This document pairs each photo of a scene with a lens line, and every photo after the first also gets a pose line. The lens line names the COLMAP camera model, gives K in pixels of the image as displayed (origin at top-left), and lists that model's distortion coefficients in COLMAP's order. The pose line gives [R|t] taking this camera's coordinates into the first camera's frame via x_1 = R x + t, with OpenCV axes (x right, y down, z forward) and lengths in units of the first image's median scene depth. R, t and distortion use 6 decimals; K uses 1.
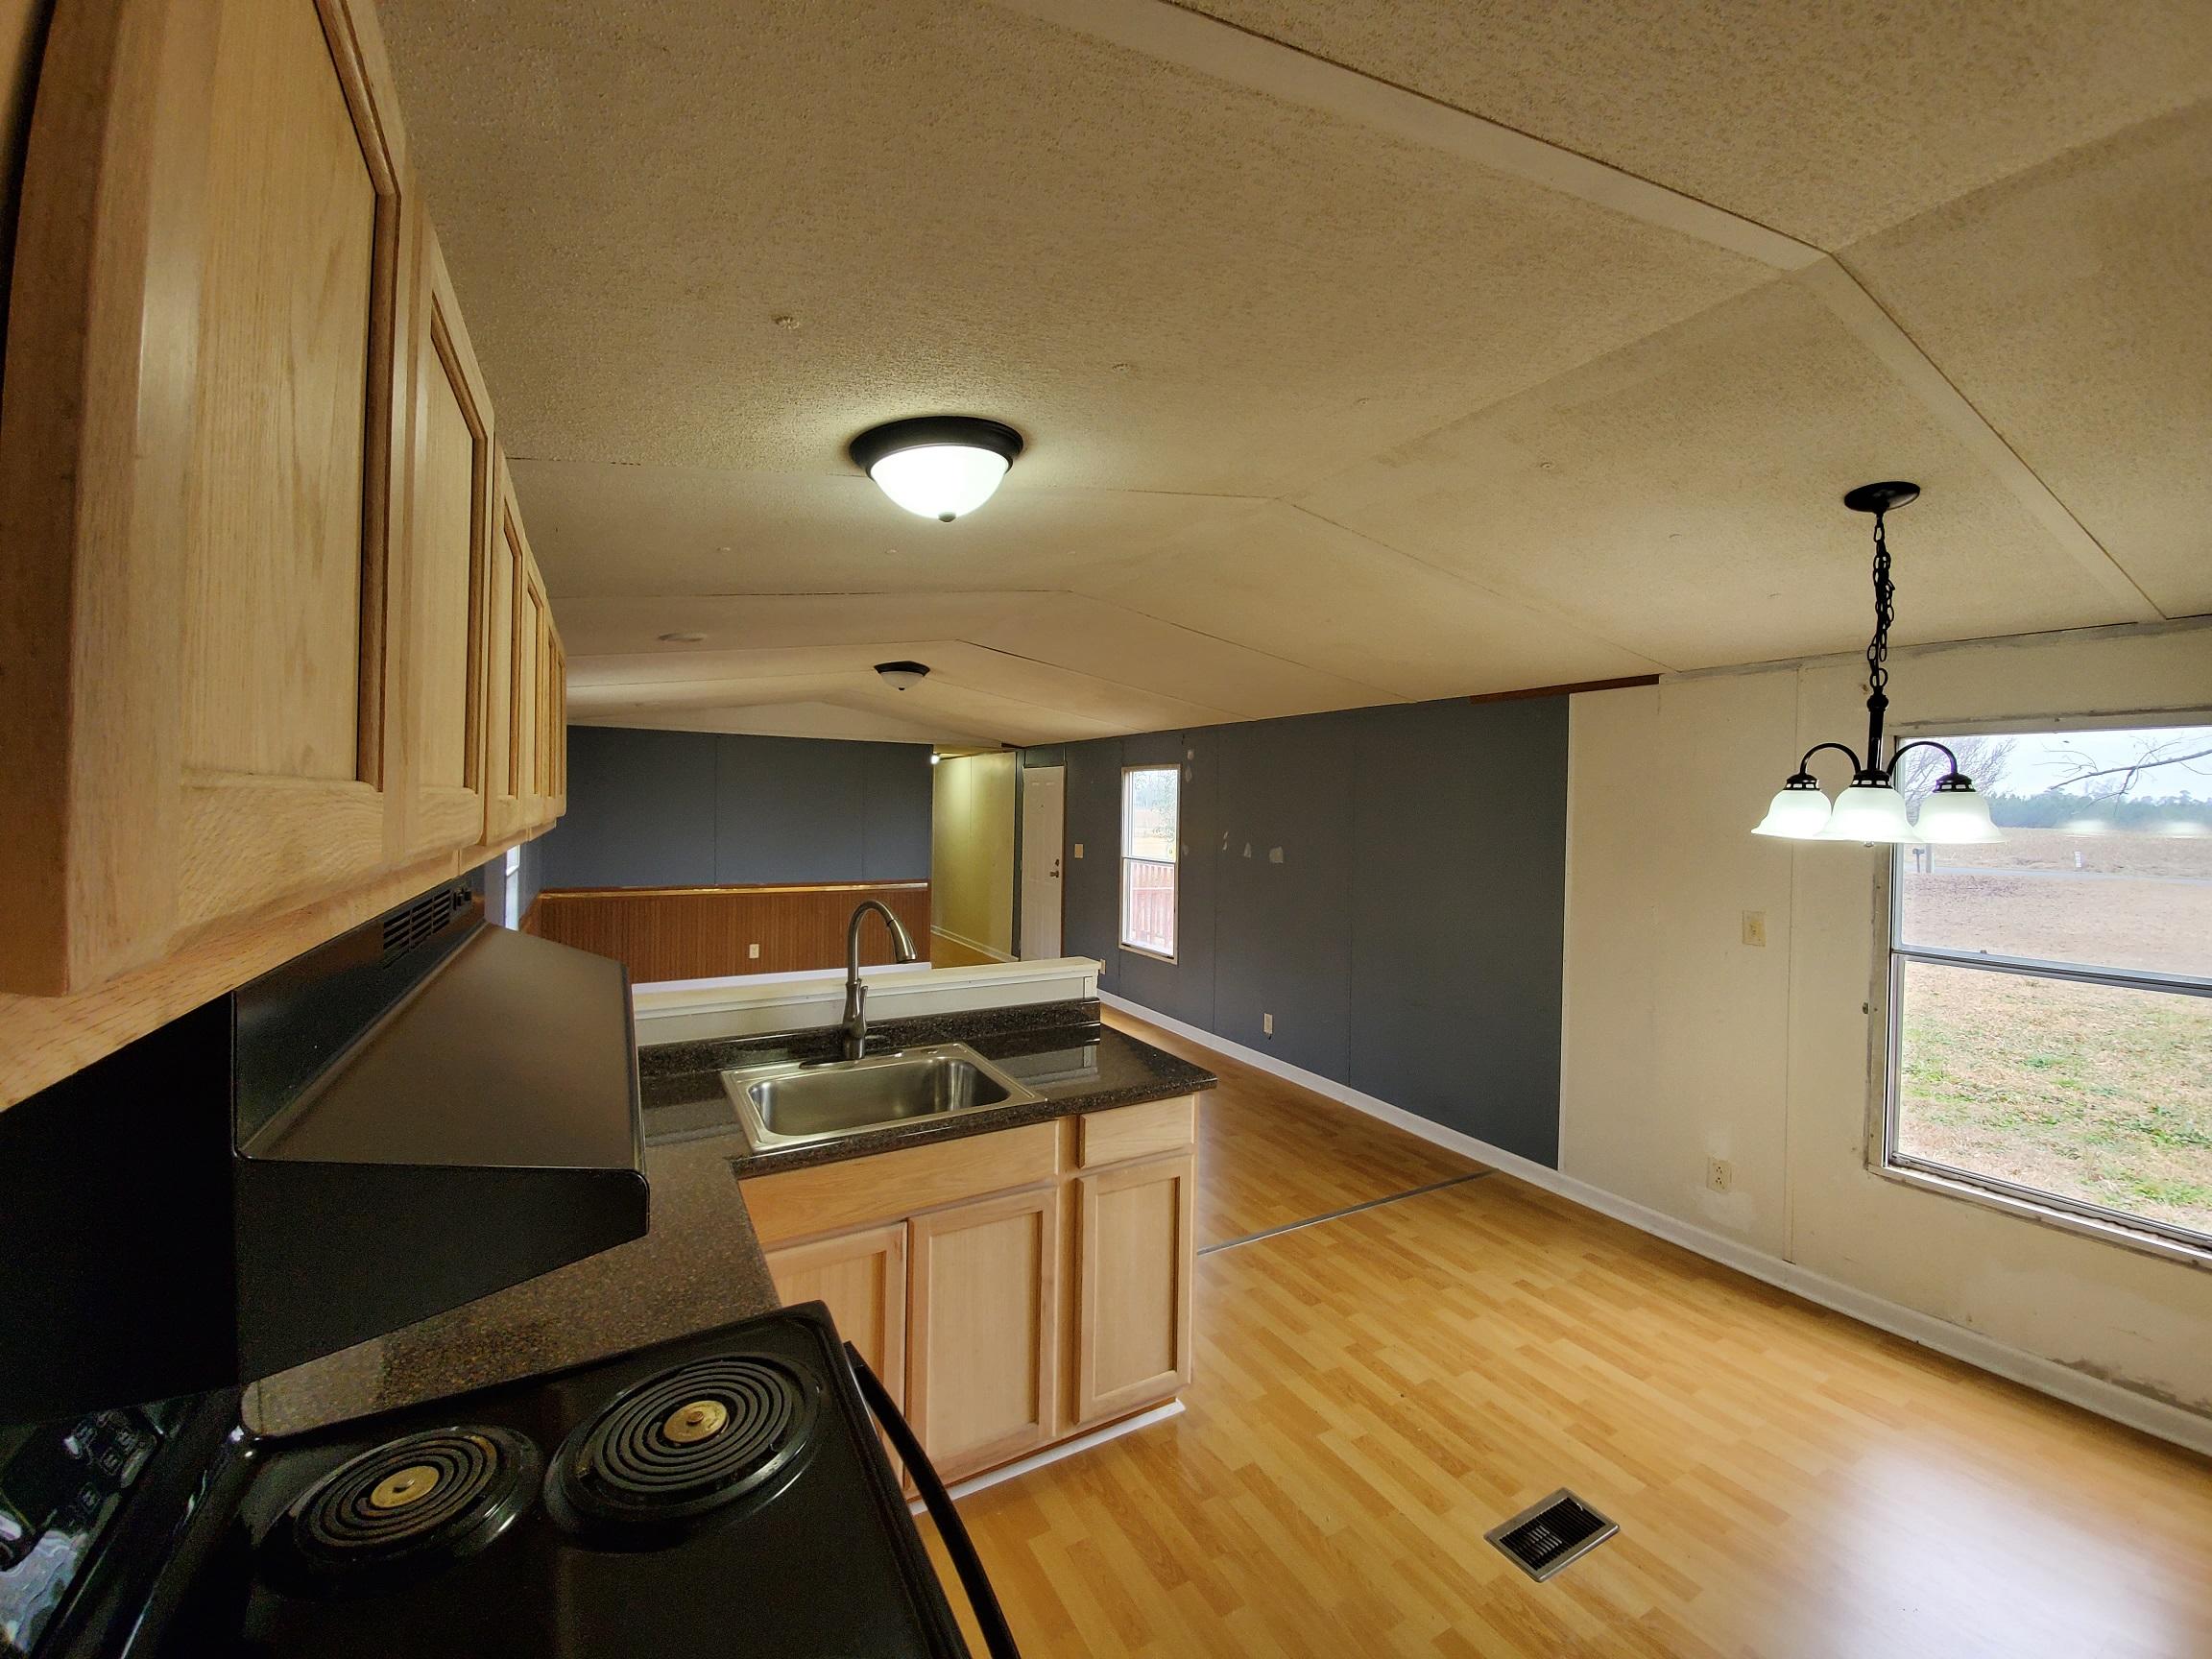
lens RADIAL K [[874.3, 0, 1097.0], [0, 874.3, 805.3], [0, 0, 1]] dist [-0.012920, -0.000241]
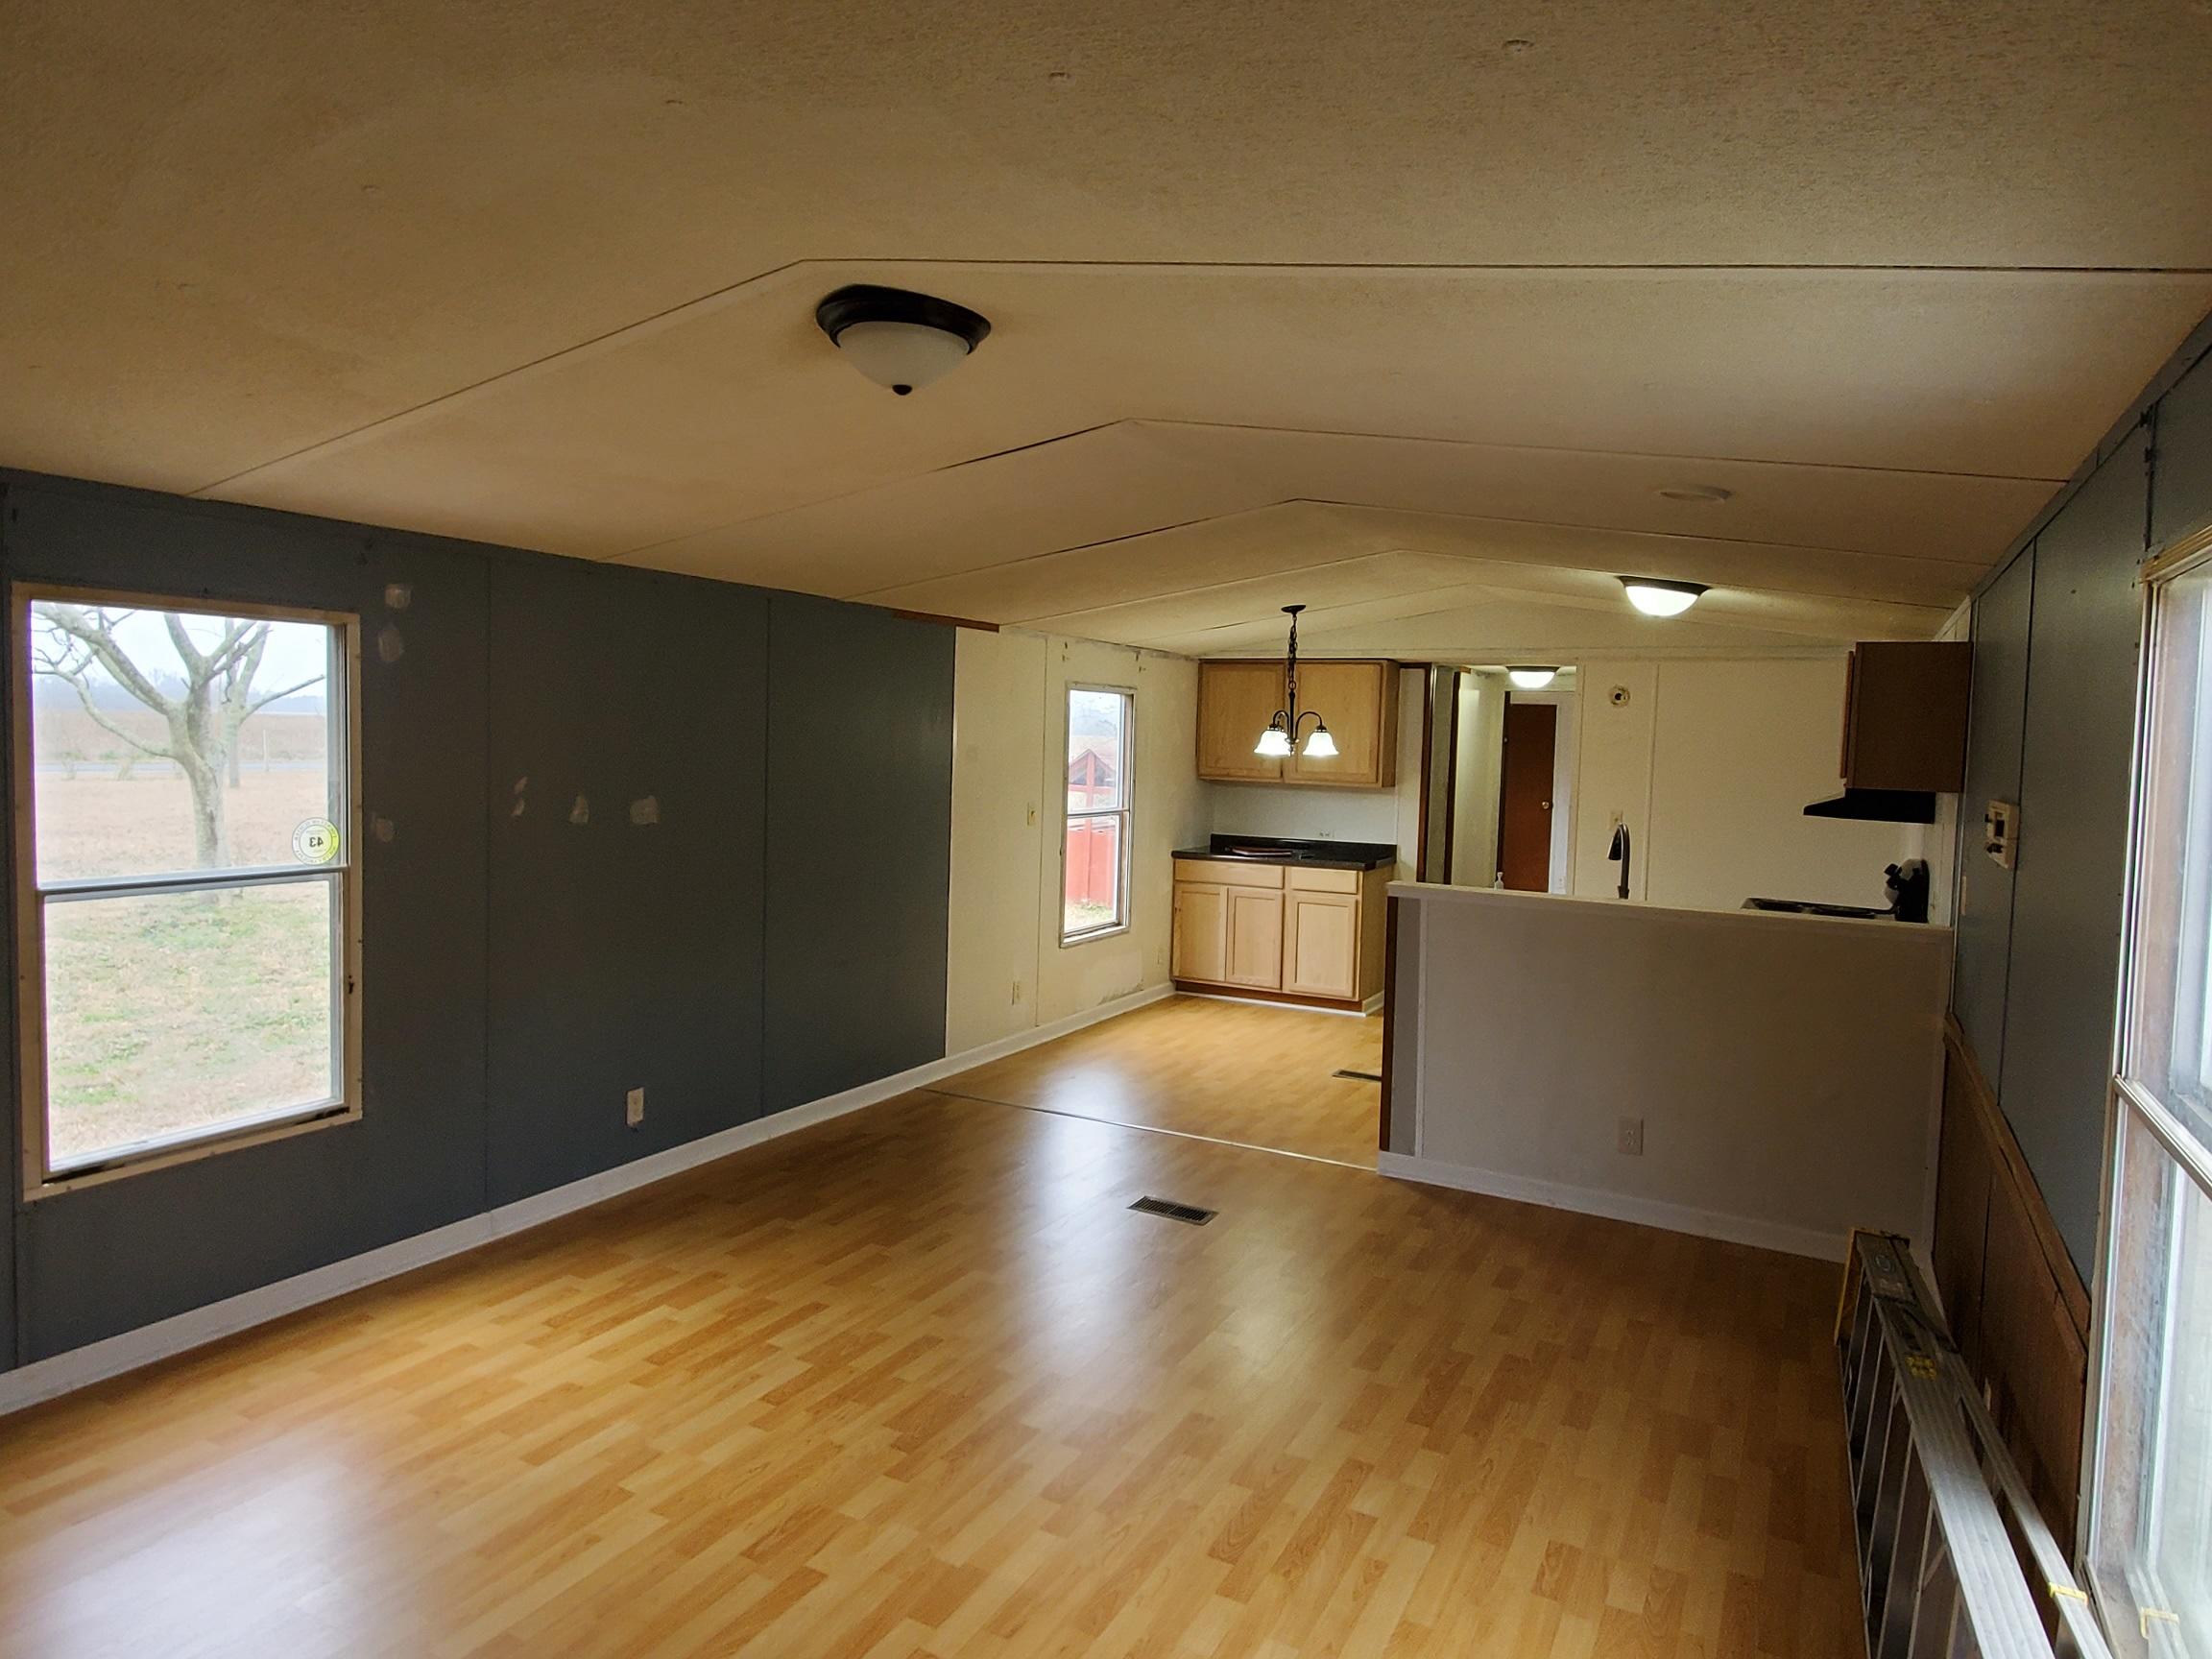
lens RADIAL K [[1351.7, 0, 1106.0], [0, 1351.7, 829.5], [0, 0, 1]] dist [0.001436, -0.000219]
pose [[-0.528073, -0.092299, 0.844168, -1.260492], [-0.036340, 0.995621, 0.086126, -0.032599], [-0.848421, 0.014803, -0.529115, 2.163370]]
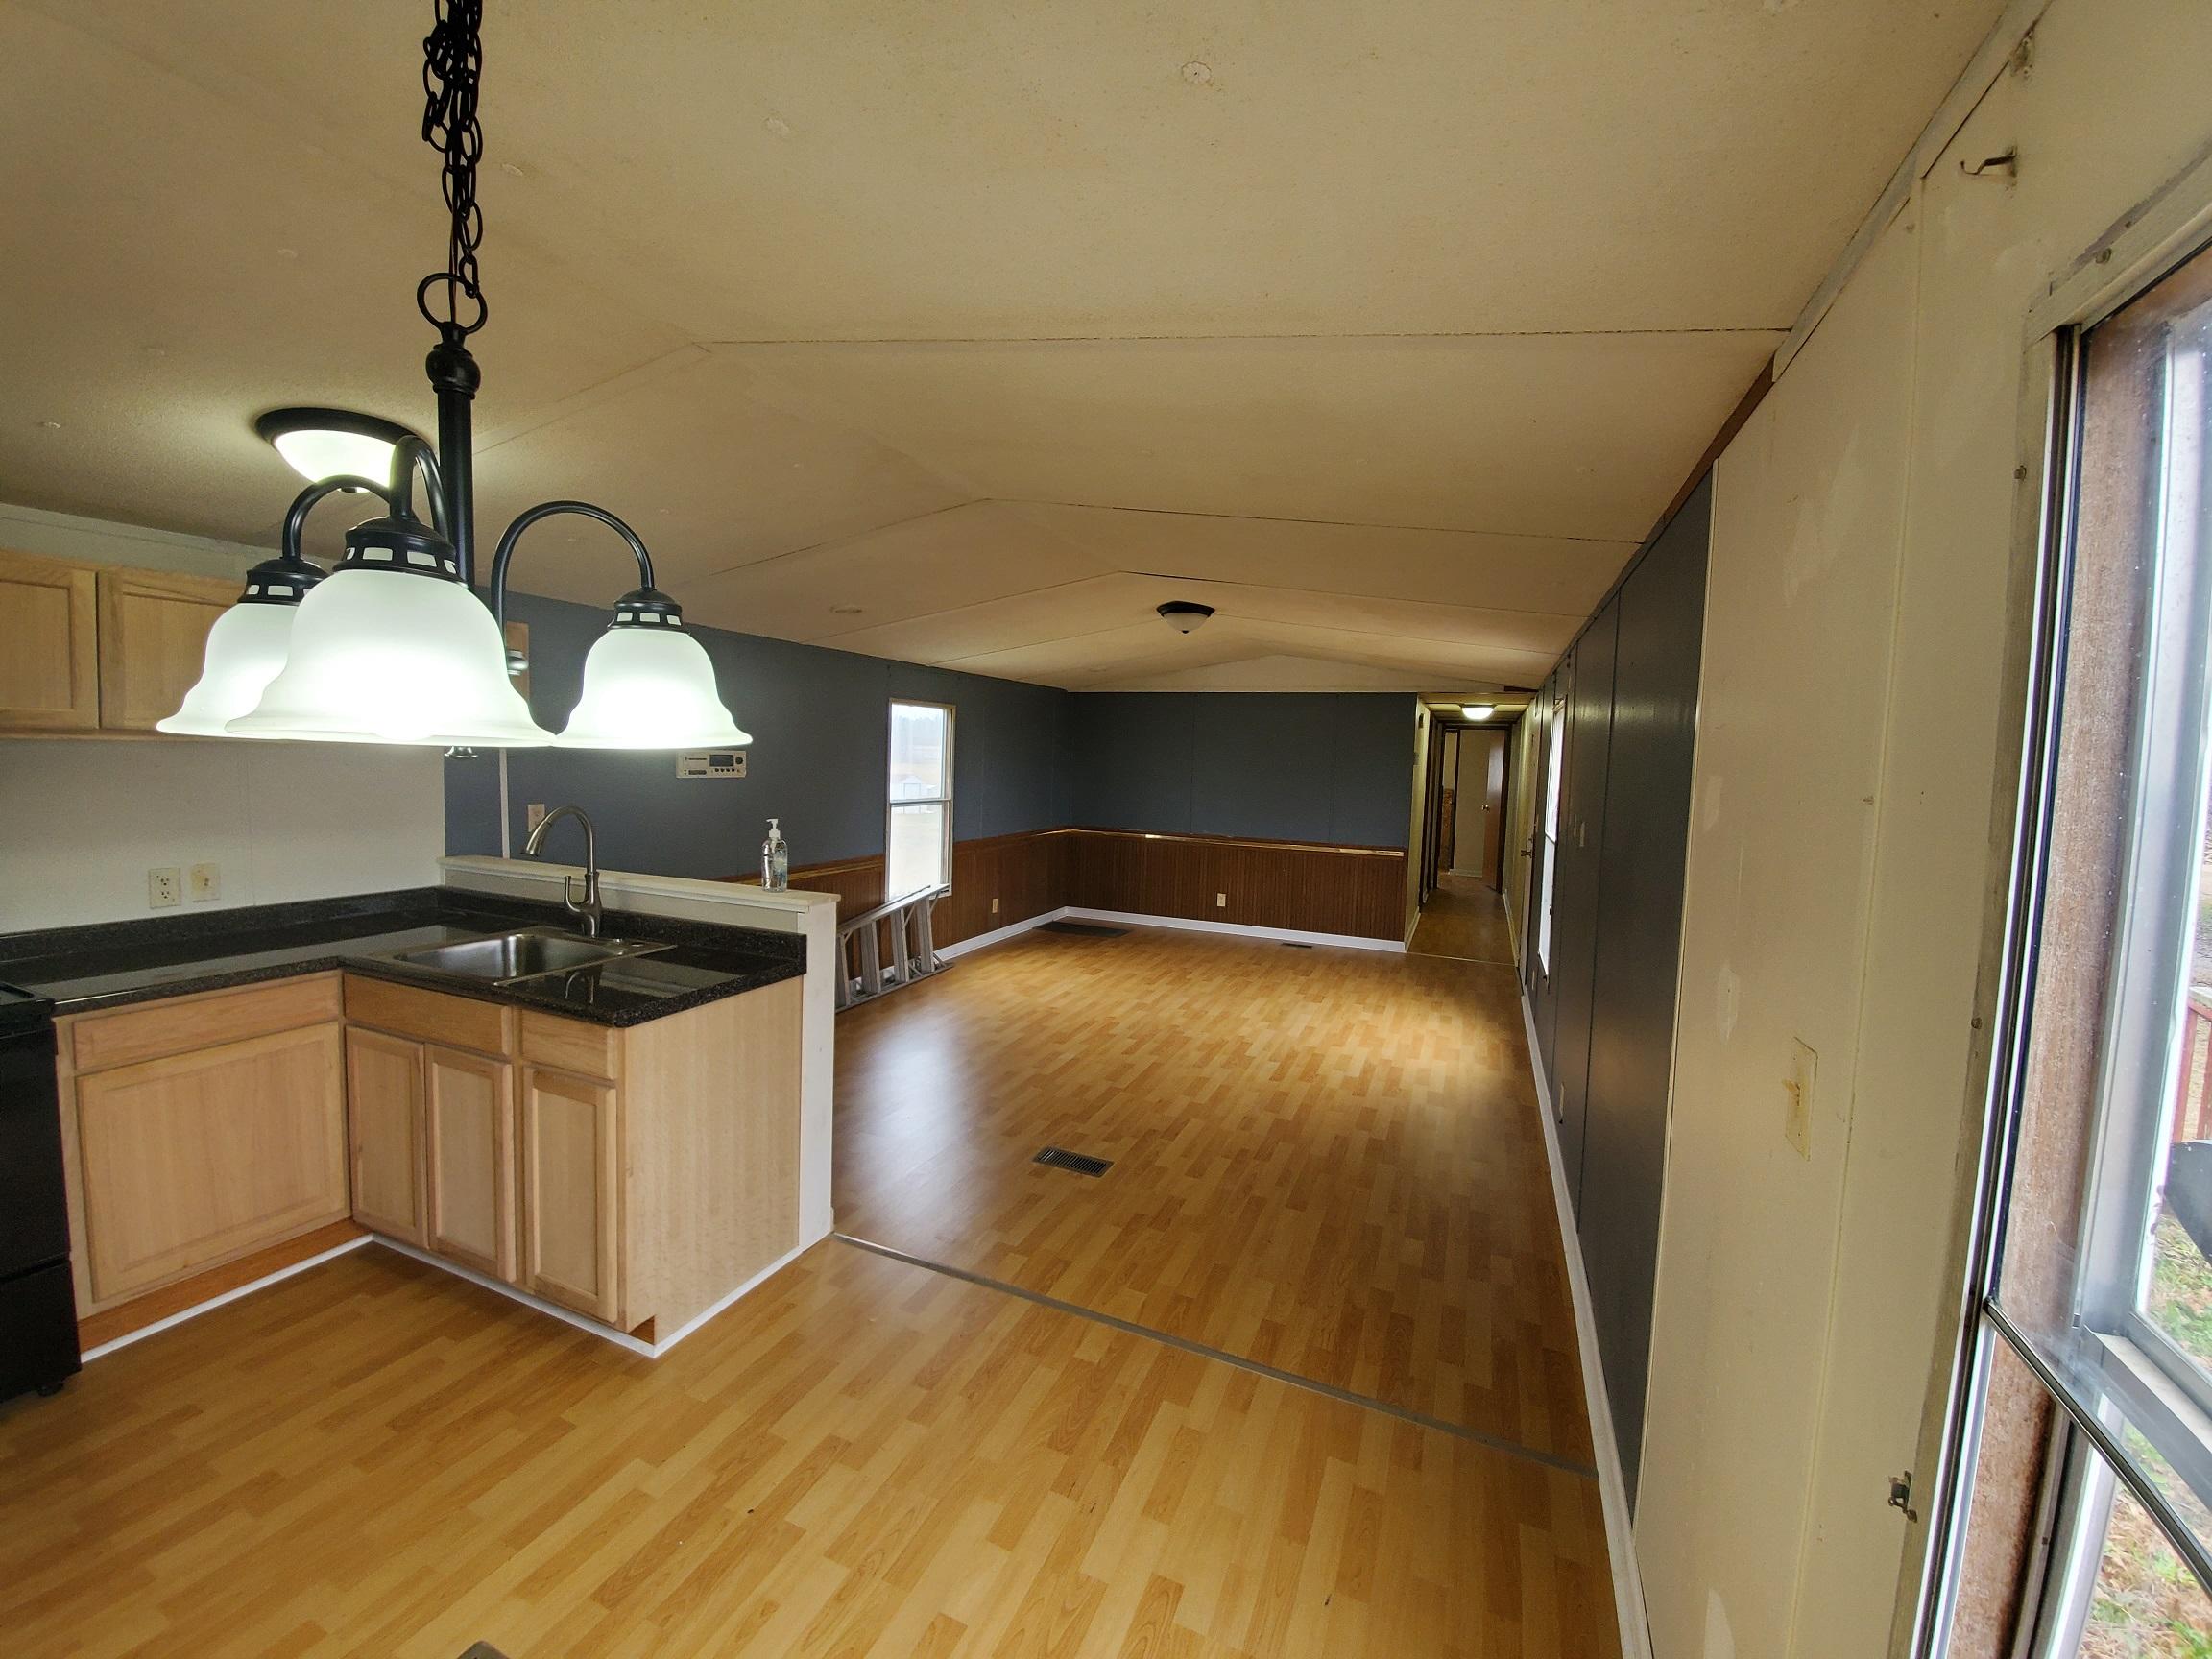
lens RADIAL K [[877.7, 0, 1106.0], [0, 877.7, 829.5], [0, 0, 1]] dist [-0.013200, -0.000366]
pose [[0.604261, 0.065535, -0.794086, 0.868576], [-0.018242, 0.997488, 0.068439, 0.033665], [0.796577, -0.026869, 0.603939, 0.645352]]
